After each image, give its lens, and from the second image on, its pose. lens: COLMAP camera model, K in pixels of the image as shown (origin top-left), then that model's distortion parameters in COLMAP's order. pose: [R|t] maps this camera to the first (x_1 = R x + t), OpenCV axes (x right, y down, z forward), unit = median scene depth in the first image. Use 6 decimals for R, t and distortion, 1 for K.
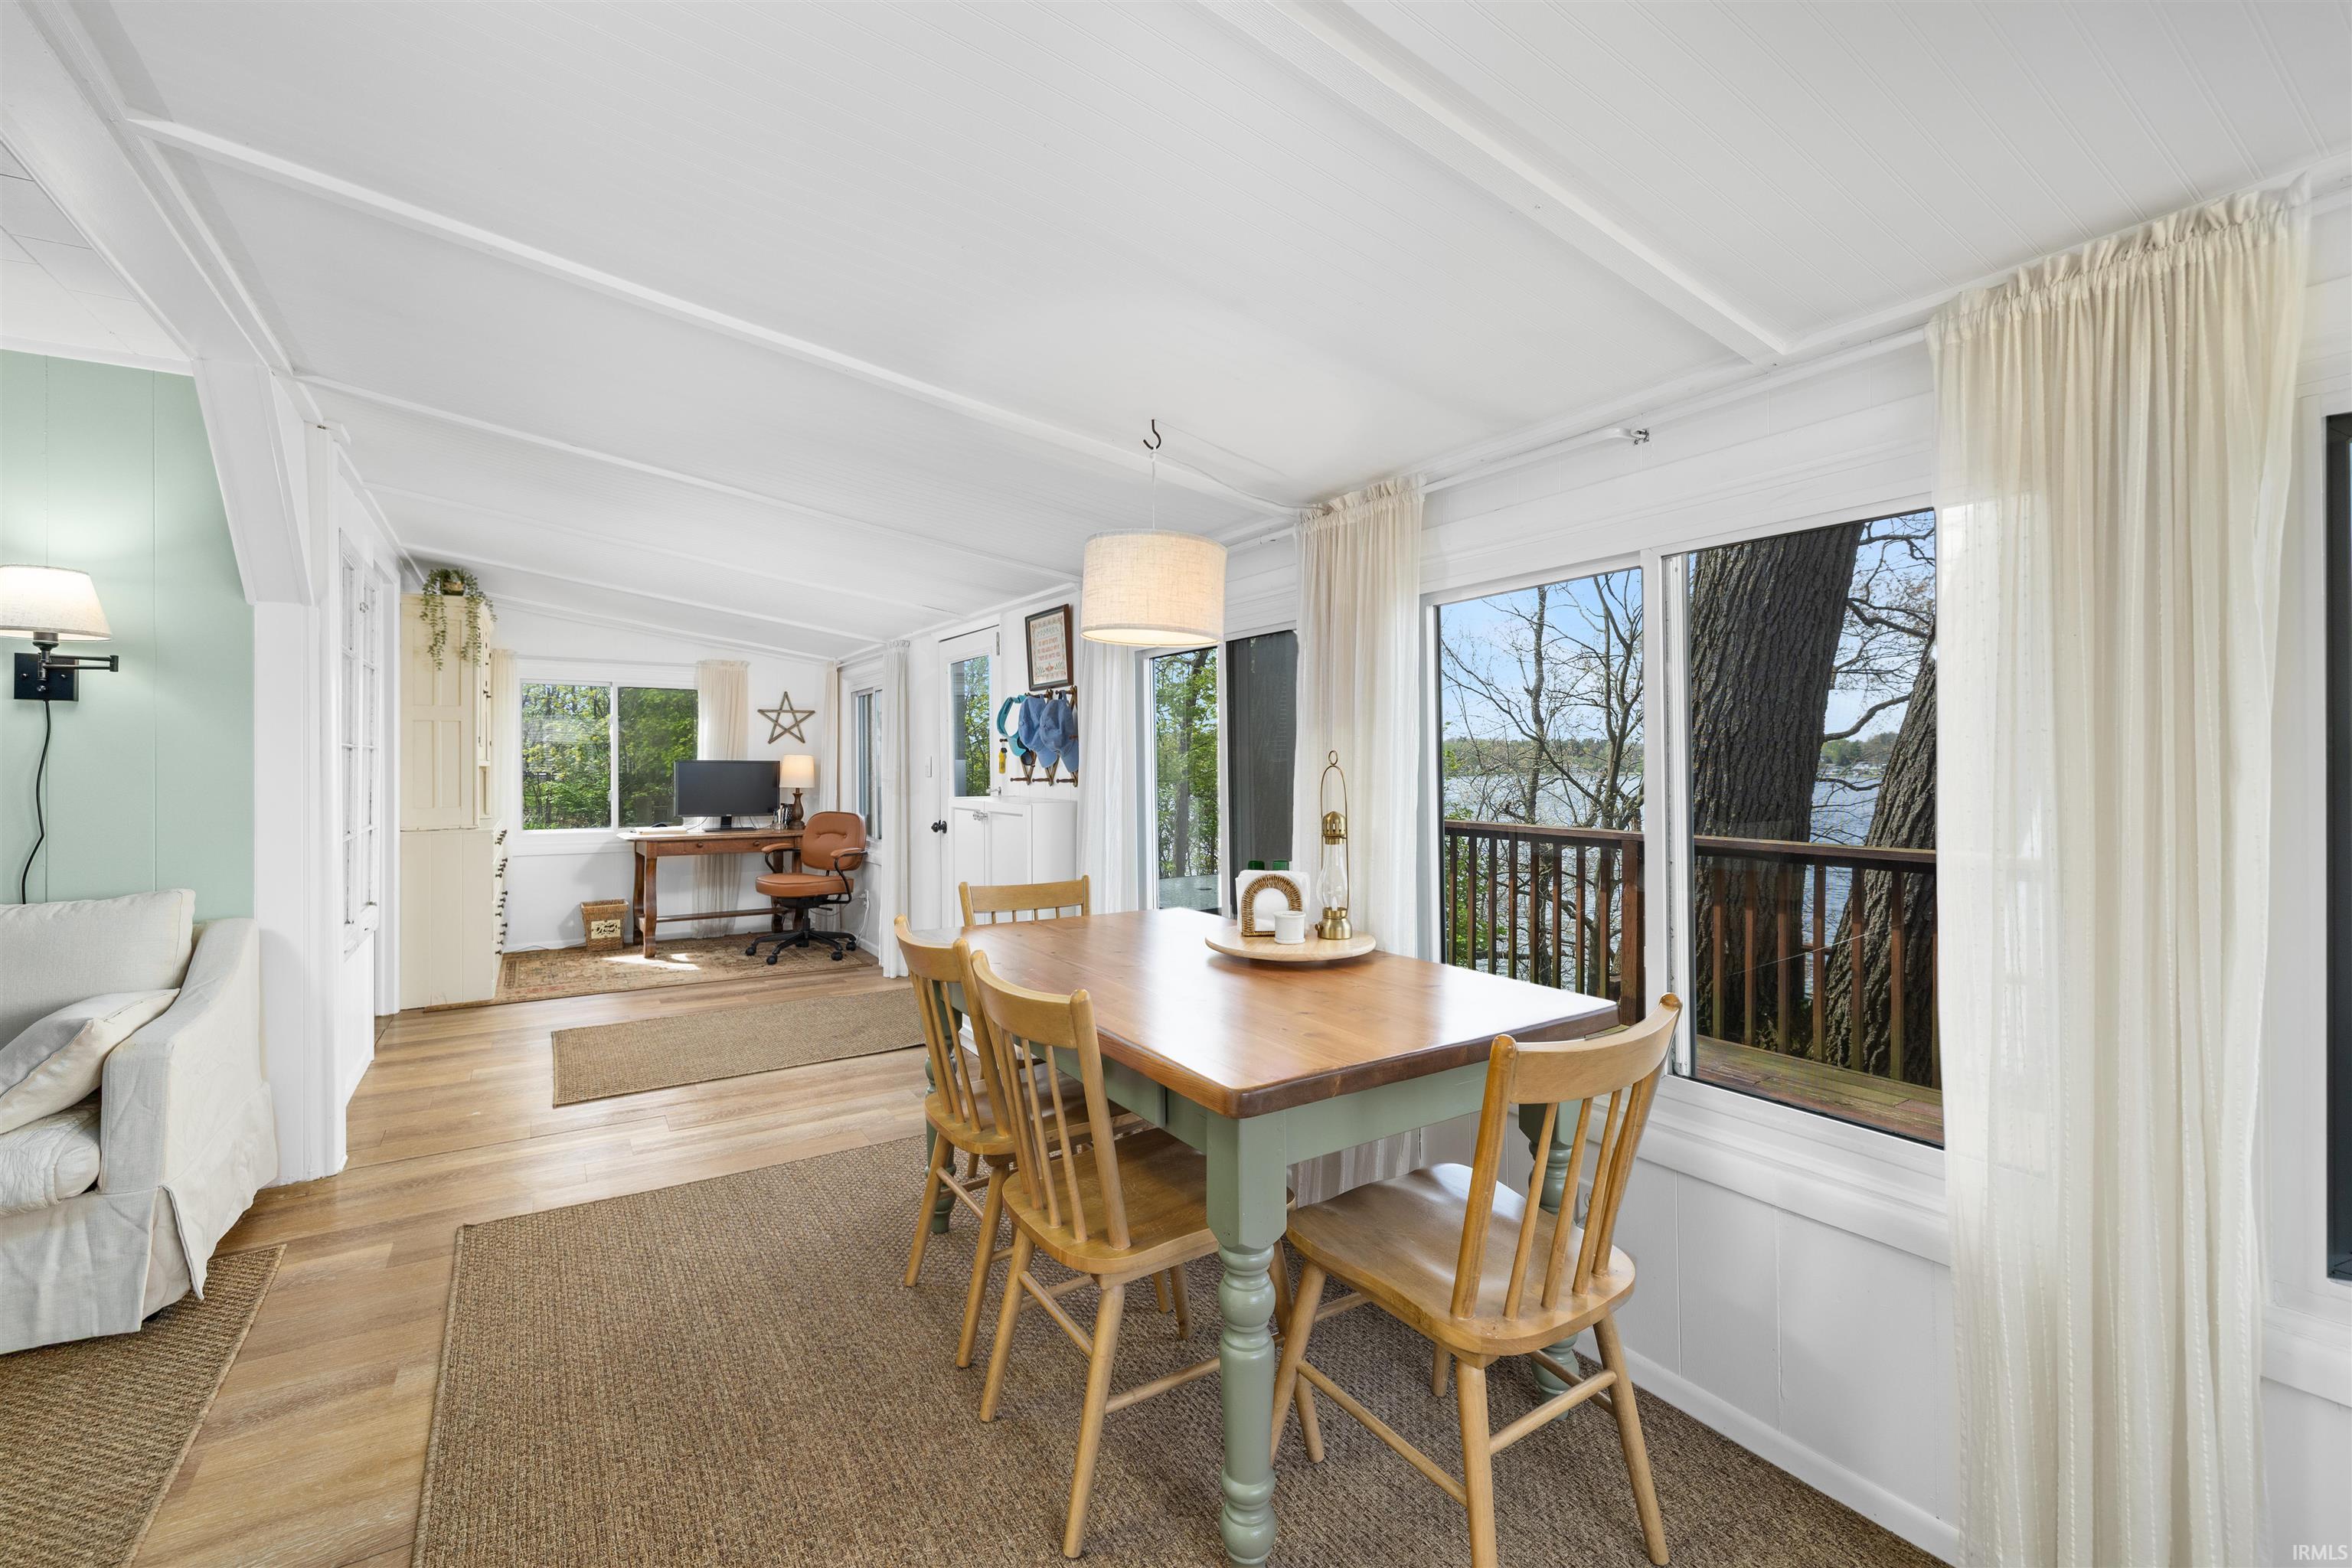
lens RADIAL K [[987.6, 0, 1166.3], [0, 987.6, 754.3], [0, 0, 1]] dist [0.000158, 0.000157]
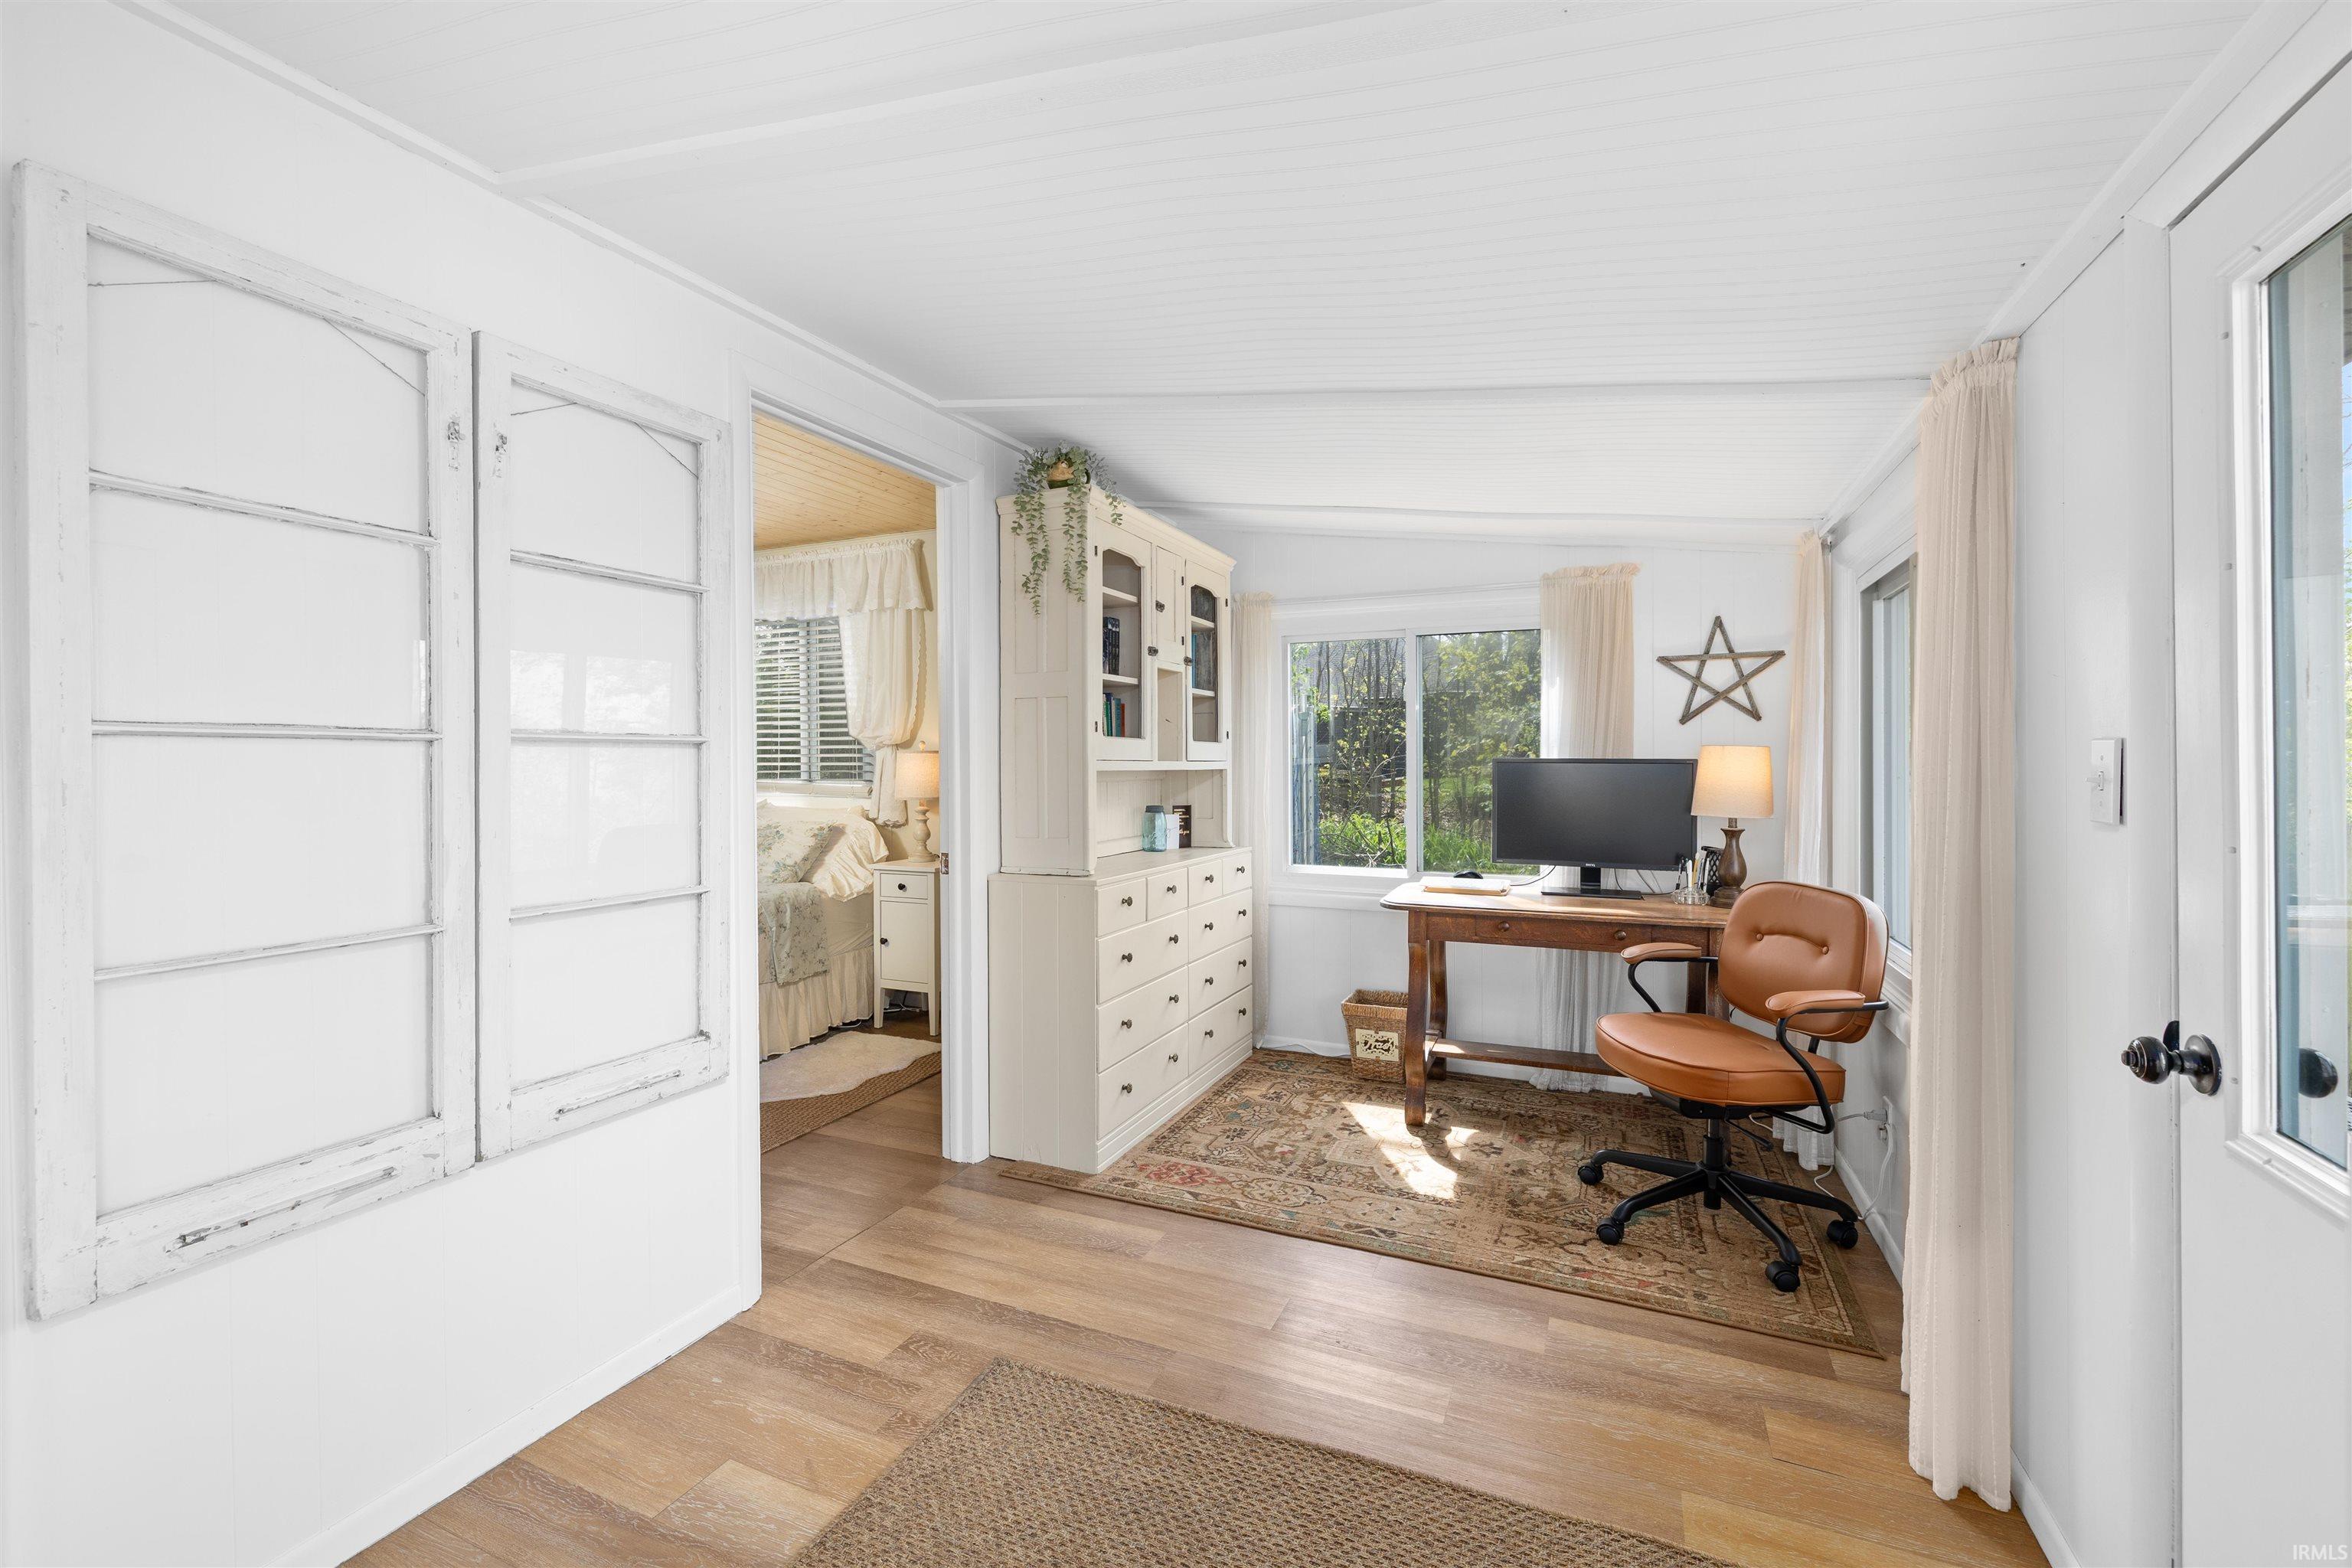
lens RADIAL K [[990.4, 0, 1164.1], [0, 990.4, 768.4], [0, 0, 1]] dist [0.002027, -0.000147]
pose [[0.538126, 0.002579, -0.842860, -0.126025], [0.009973, 0.999906, 0.009427, 0.004476], [0.842805, -0.013479, 0.538050, 0.529331]]
